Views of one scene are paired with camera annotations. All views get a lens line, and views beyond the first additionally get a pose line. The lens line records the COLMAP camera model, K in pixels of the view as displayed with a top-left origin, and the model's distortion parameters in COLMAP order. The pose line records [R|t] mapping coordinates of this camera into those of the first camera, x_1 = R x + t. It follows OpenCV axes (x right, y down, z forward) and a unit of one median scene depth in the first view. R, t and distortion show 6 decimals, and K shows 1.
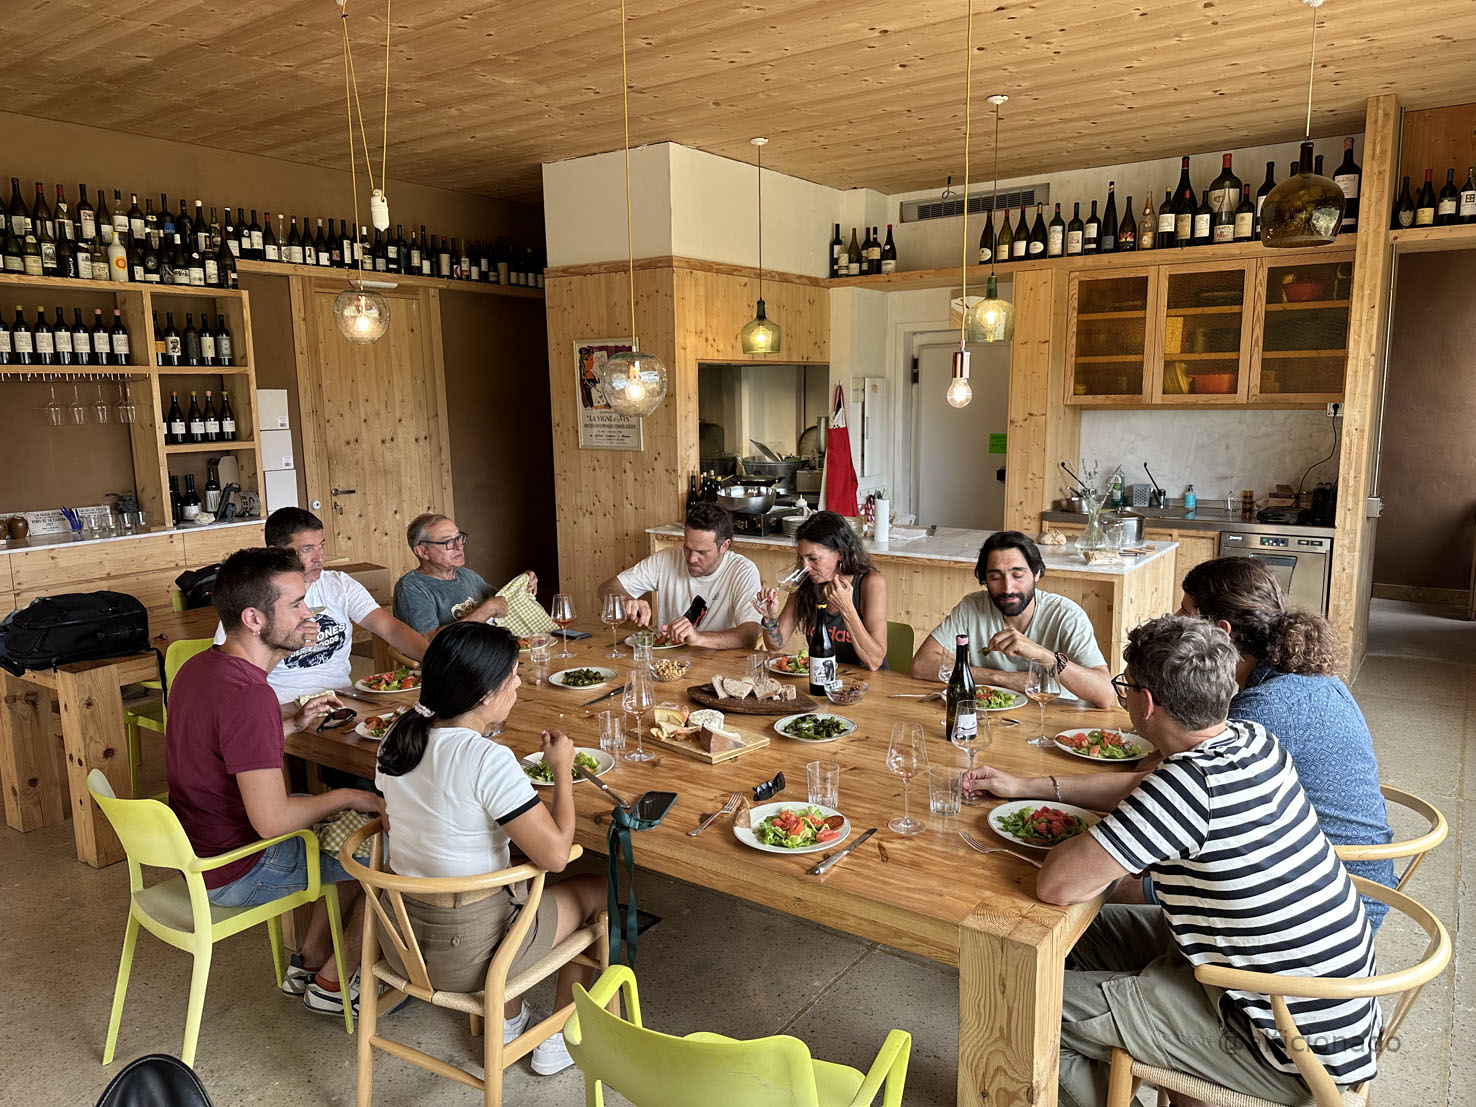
lens RADIAL K [[1043.0, 0, 738.4], [0, 1043.0, 555.4], [0, 0, 1]] dist [-0.009998, -0.014832]
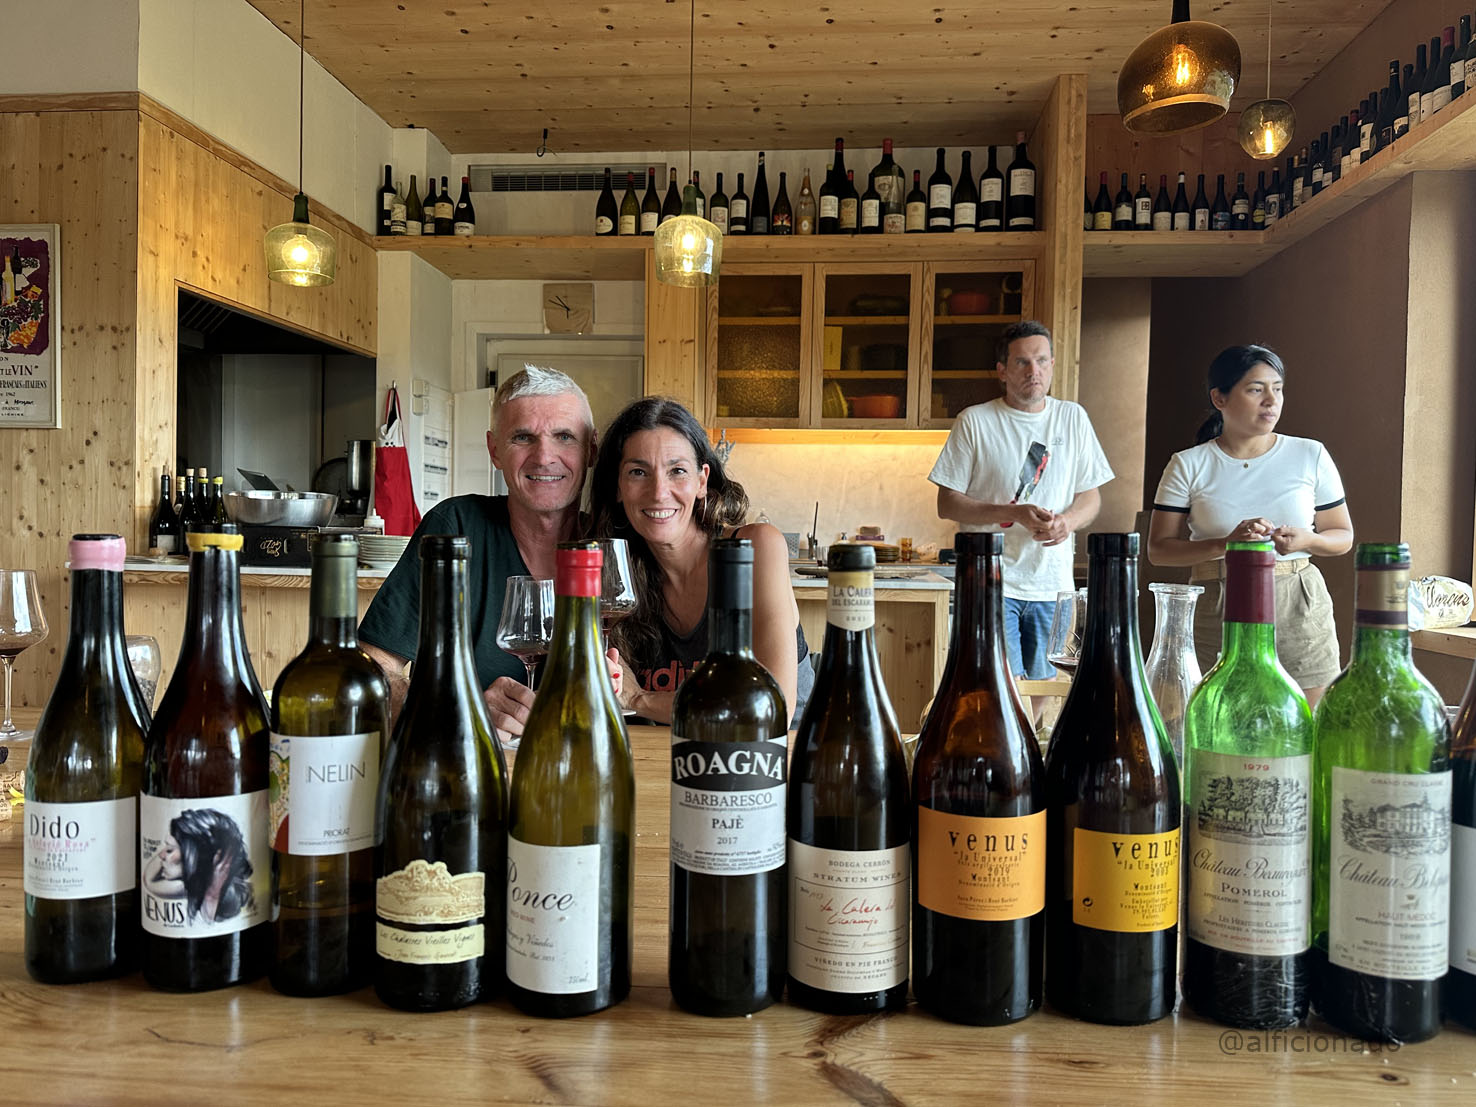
lens RADIAL K [[1043.0, 0, 743.4], [0, 1043.0, 546.7], [0, 0, 1]] dist [-0.009998, -0.014832]
pose [[0.858641, 0.022166, 0.512098, -0.060566], [0.058960, 0.988162, -0.141631, 0.056949], [-0.509176, 0.151804, 0.847169, 0.371318]]
